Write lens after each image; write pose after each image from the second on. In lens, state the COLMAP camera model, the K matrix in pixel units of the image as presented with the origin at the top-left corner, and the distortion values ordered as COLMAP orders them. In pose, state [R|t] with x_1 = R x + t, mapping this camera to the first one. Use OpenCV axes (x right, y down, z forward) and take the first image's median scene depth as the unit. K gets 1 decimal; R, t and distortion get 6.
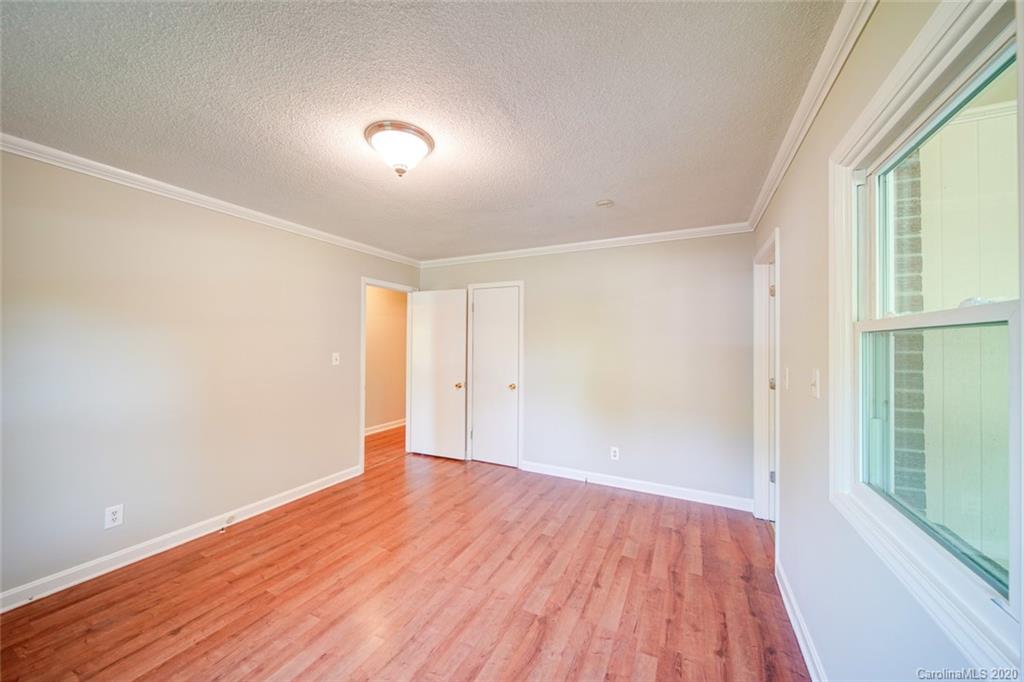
lens RADIAL K [[360.6, 0, 511.7], [0, 360.6, 338.5], [0, 0, 1]] dist [0.001896, -0.001902]
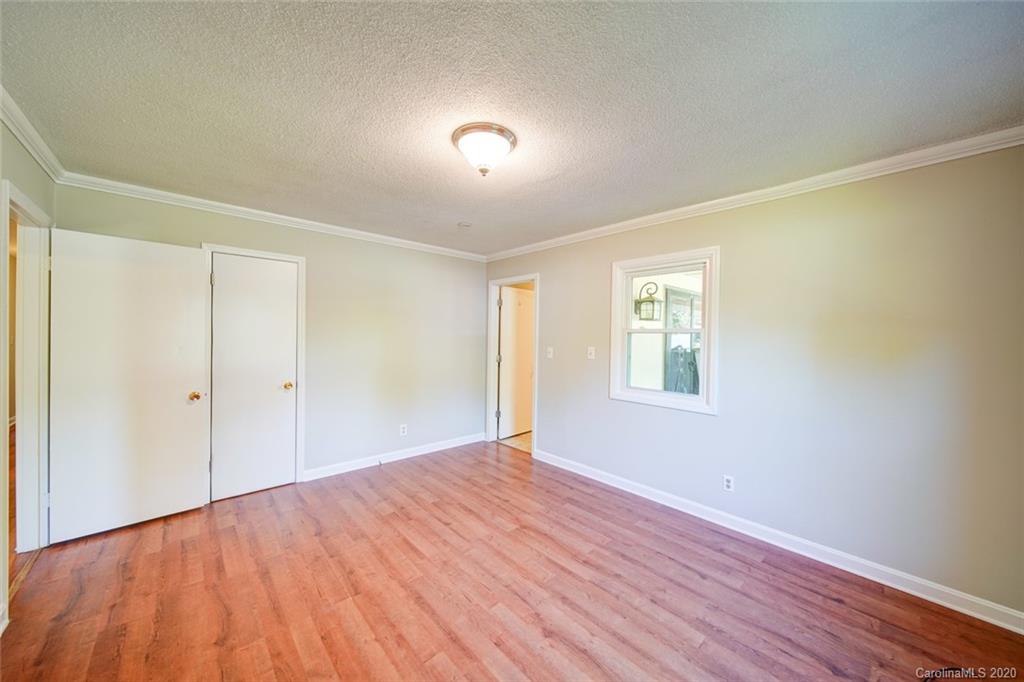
lens RADIAL K [[360.6, 0, 511.7], [0, 360.6, 338.5], [0, 0, 1]] dist [0.001896, -0.001902]
pose [[0.358108, -0.011086, 0.933614, -0.886682], [-0.023981, 0.999490, 0.021067, -0.004069], [-0.933372, -0.029933, 0.357660, 0.379759]]
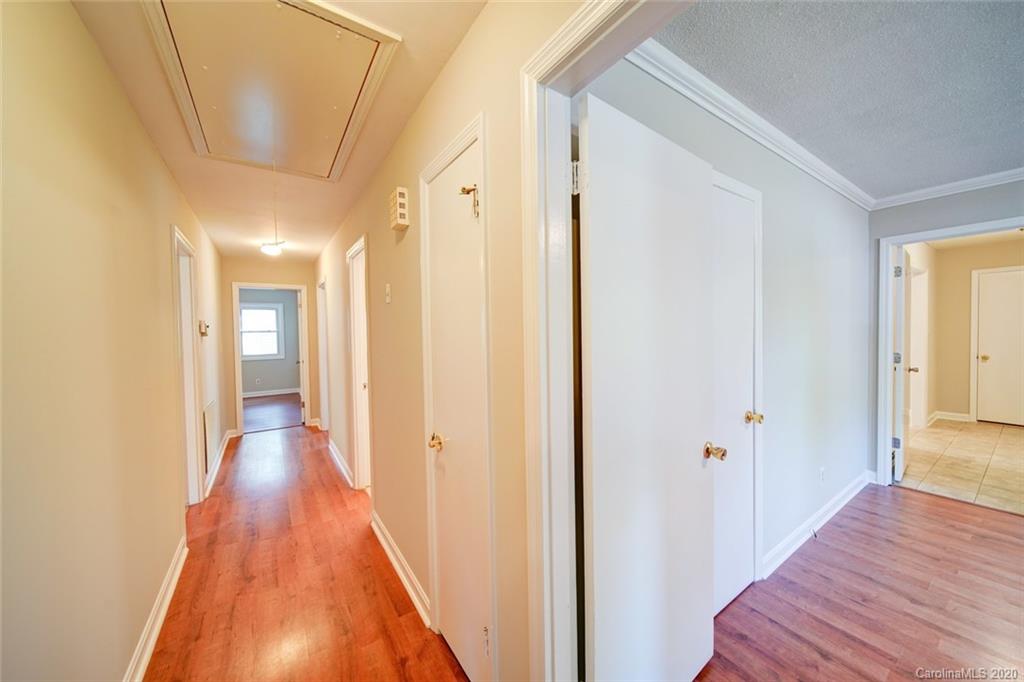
lens RADIAL K [[360.6, 0, 511.7], [0, 360.6, 338.5], [0, 0, 1]] dist [0.001896, -0.001902]
pose [[0.489287, -0.038193, 0.871286, -0.850086], [0.009744, 0.999218, 0.038329, 0.016251], [-0.872068, -0.010264, 0.489276, 1.612707]]
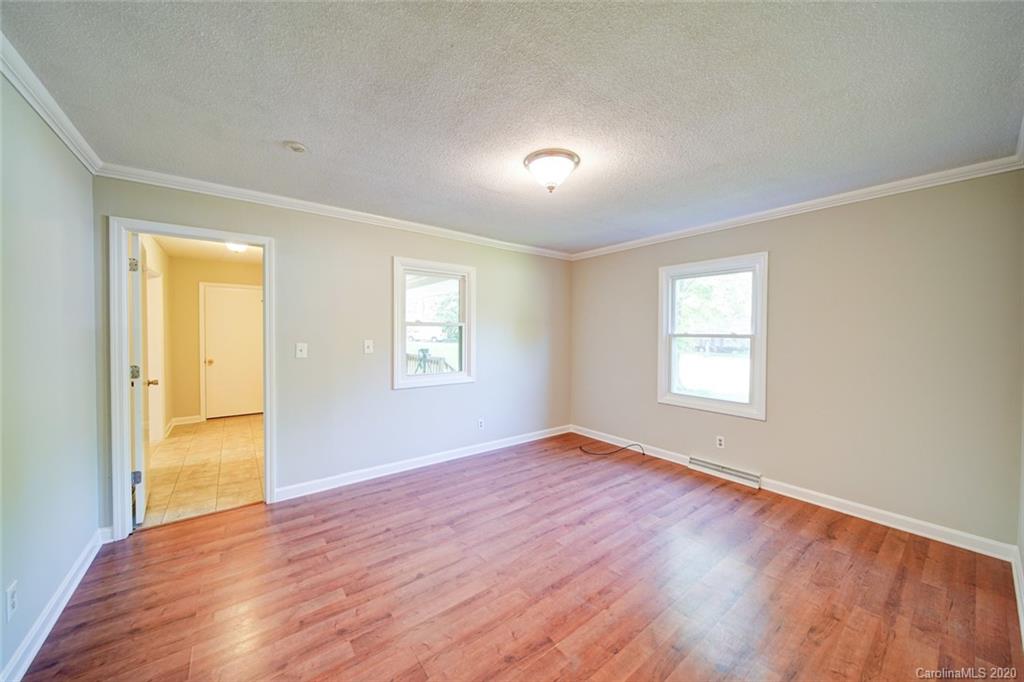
lens RADIAL K [[360.6, 0, 511.7], [0, 360.6, 338.5], [0, 0, 1]] dist [0.001896, -0.001902]
pose [[-0.900854, -0.021233, 0.433603, -0.511683], [-0.018222, 0.999772, 0.011100, 0.020285], [-0.433740, 0.002099, -0.901036, 1.514589]]
